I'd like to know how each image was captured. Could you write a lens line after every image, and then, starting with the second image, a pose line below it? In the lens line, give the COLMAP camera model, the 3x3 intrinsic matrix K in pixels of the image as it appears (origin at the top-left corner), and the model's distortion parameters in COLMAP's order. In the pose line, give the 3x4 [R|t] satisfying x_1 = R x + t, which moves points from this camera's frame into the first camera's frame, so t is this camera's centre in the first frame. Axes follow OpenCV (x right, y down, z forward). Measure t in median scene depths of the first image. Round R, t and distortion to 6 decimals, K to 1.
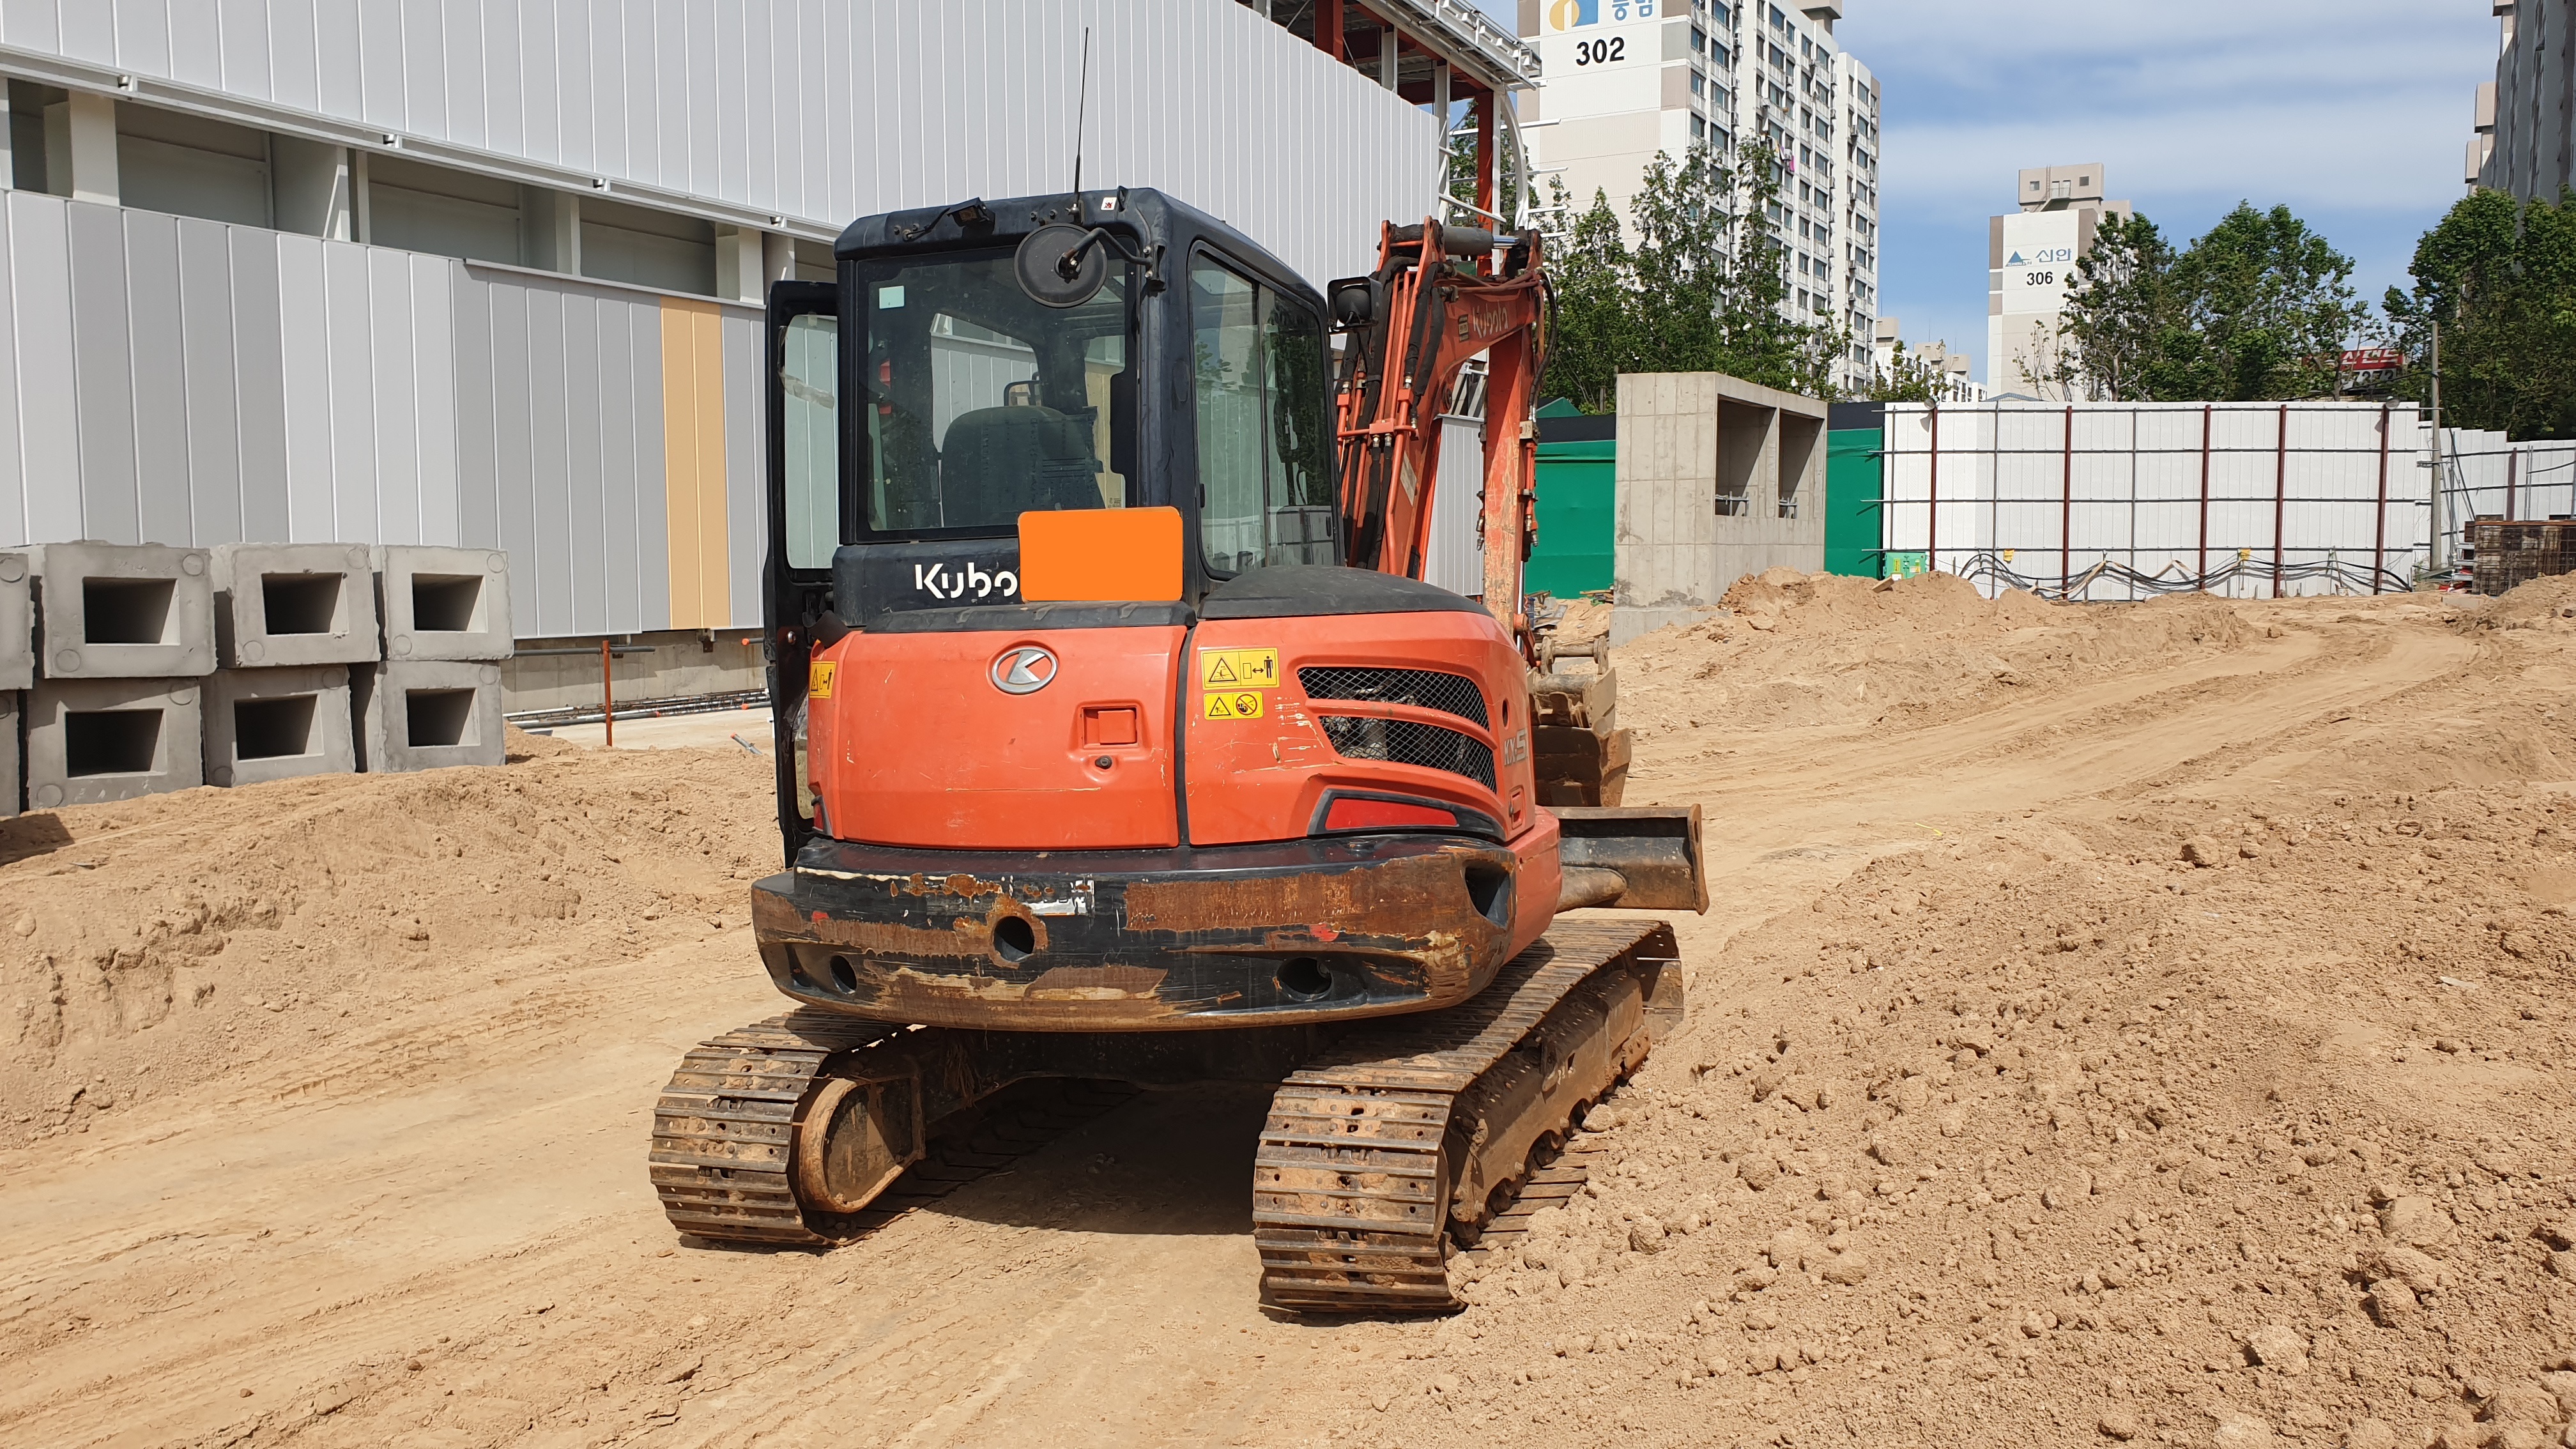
lens RADIAL K [[2168.1, 0, 1295.6], [0, 2168.1, 714.6], [0, 0, 1]] dist [0.028907, 0.008761]
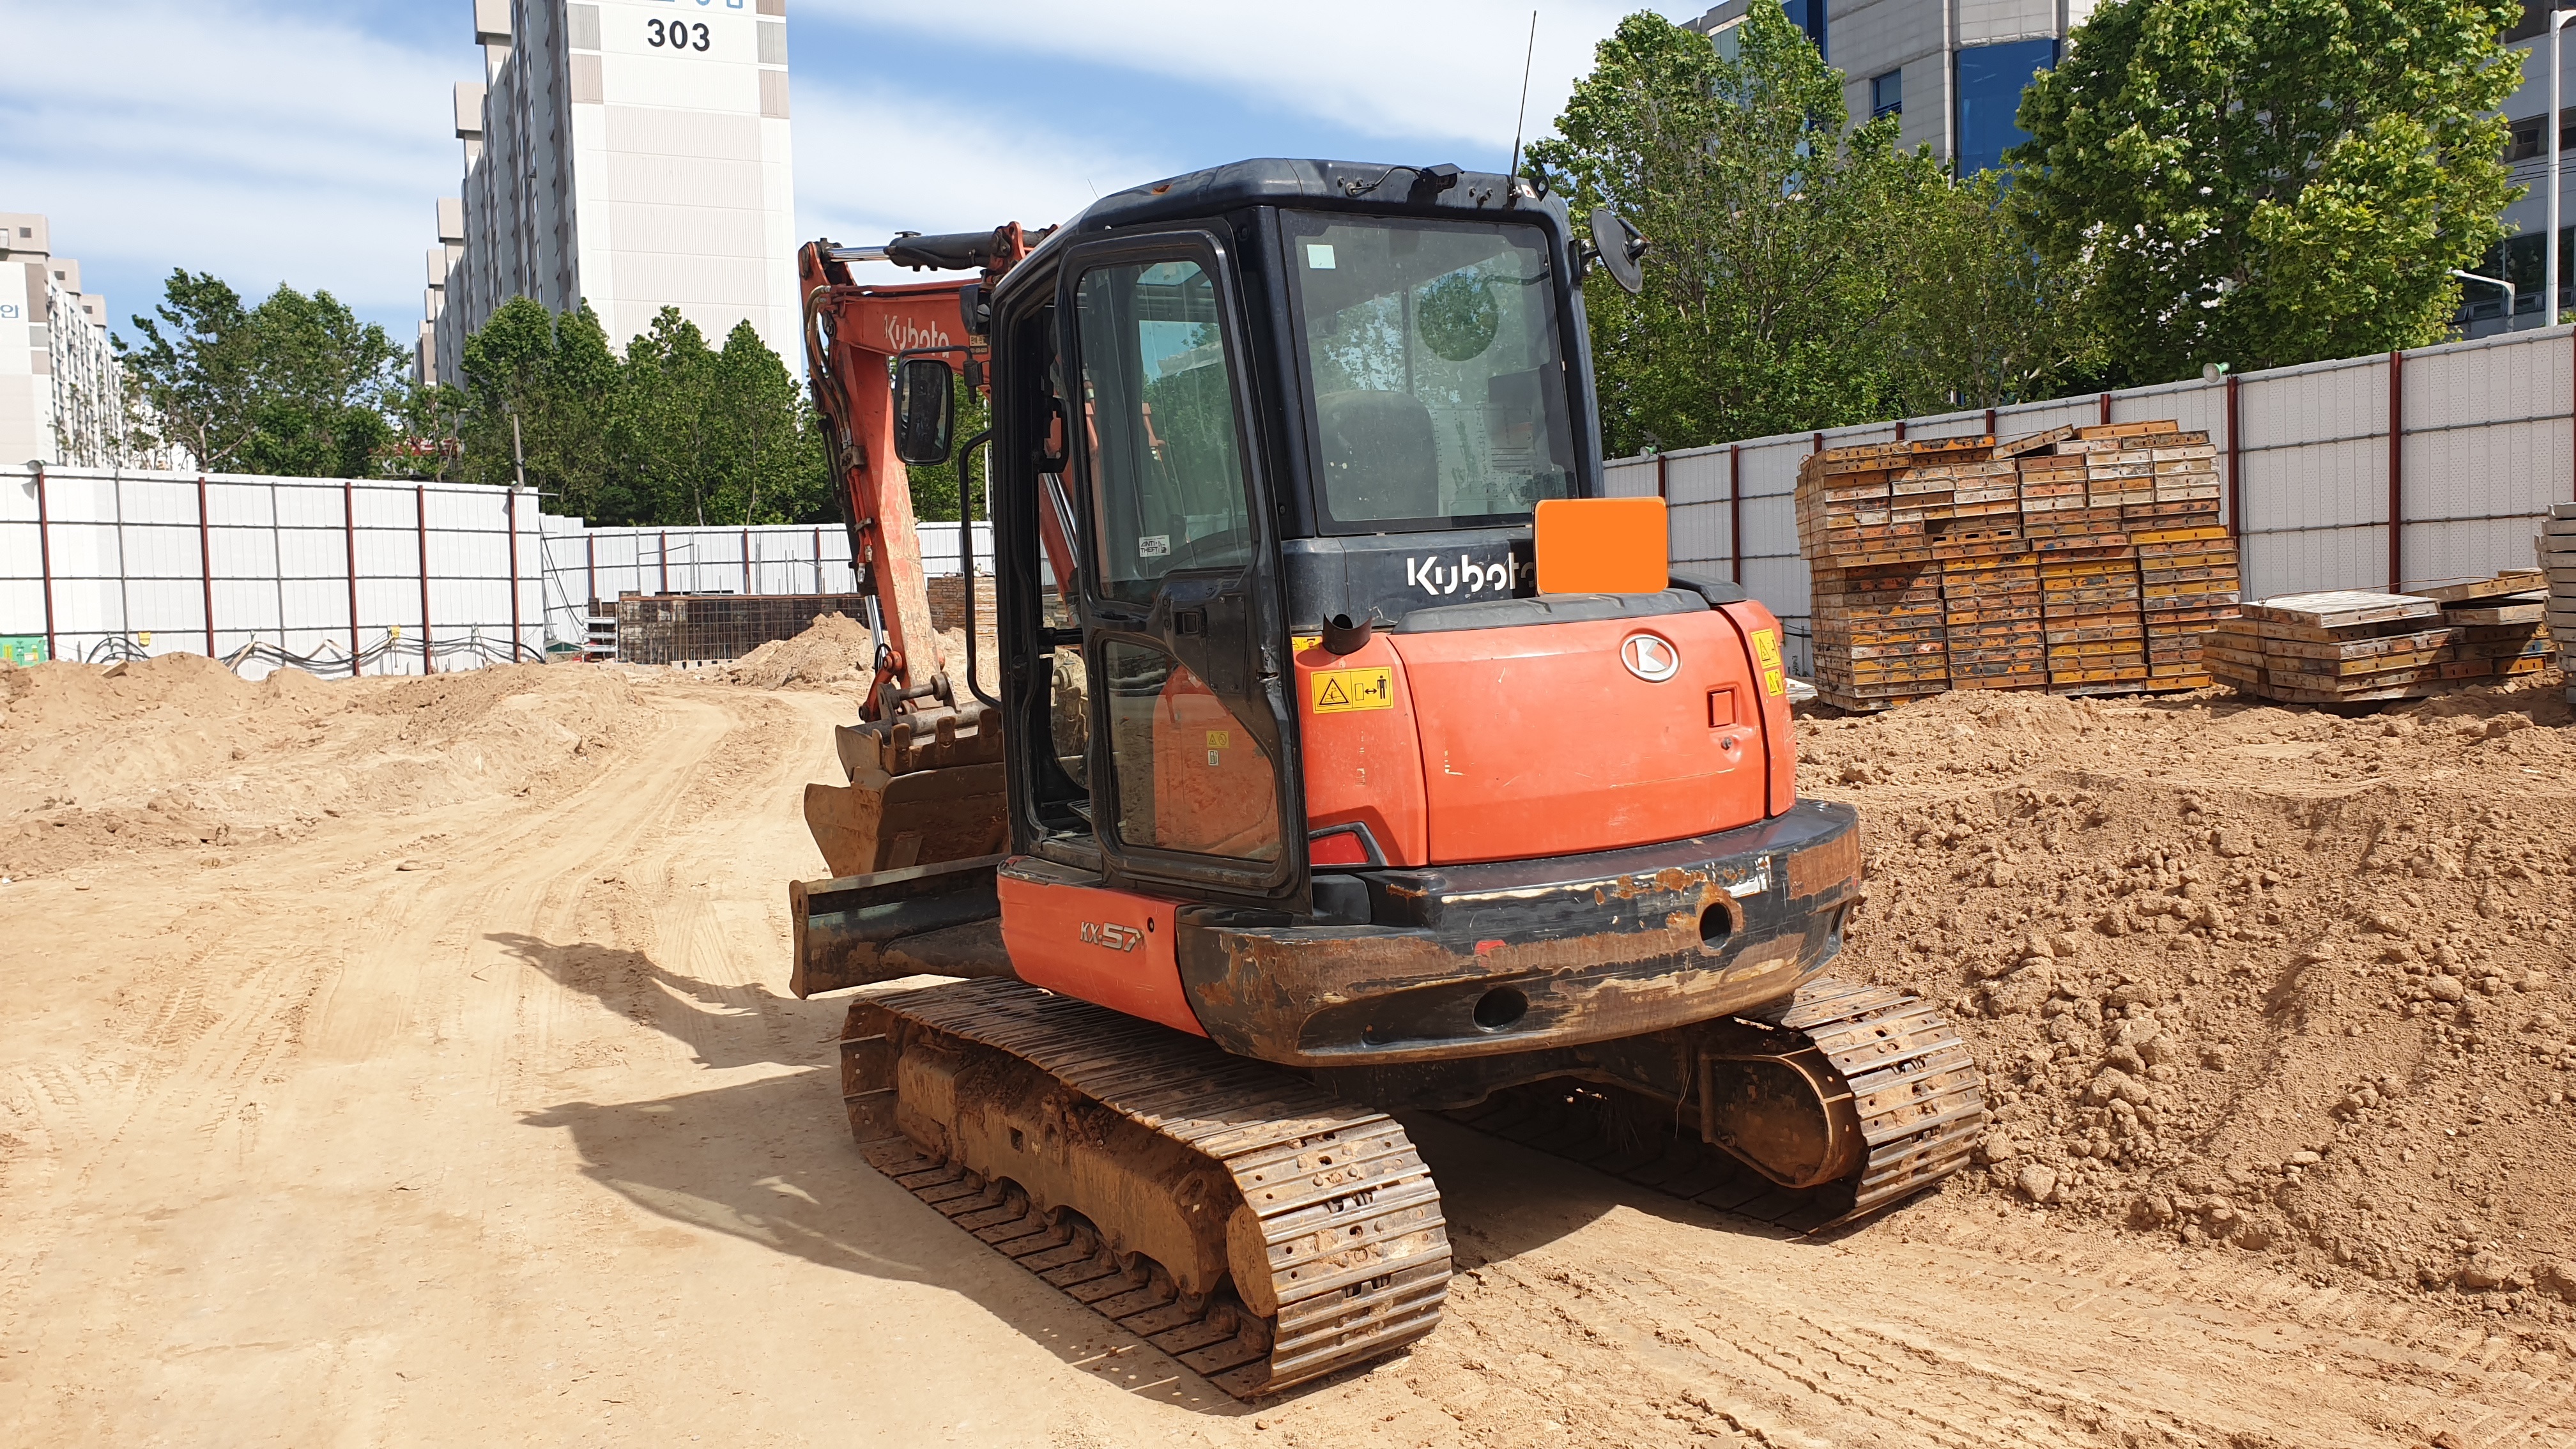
lens RADIAL K [[2168.1, 0, 1308.6], [0, 2168.1, 715.5], [0, 0, 1]] dist [0.028907, 0.008761]
pose [[0.550241, -0.051655, 0.833406, -0.941326], [0.087744, 0.996136, 0.003810, -0.010887], [-0.830383, 0.071030, 0.552647, 0.535816]]
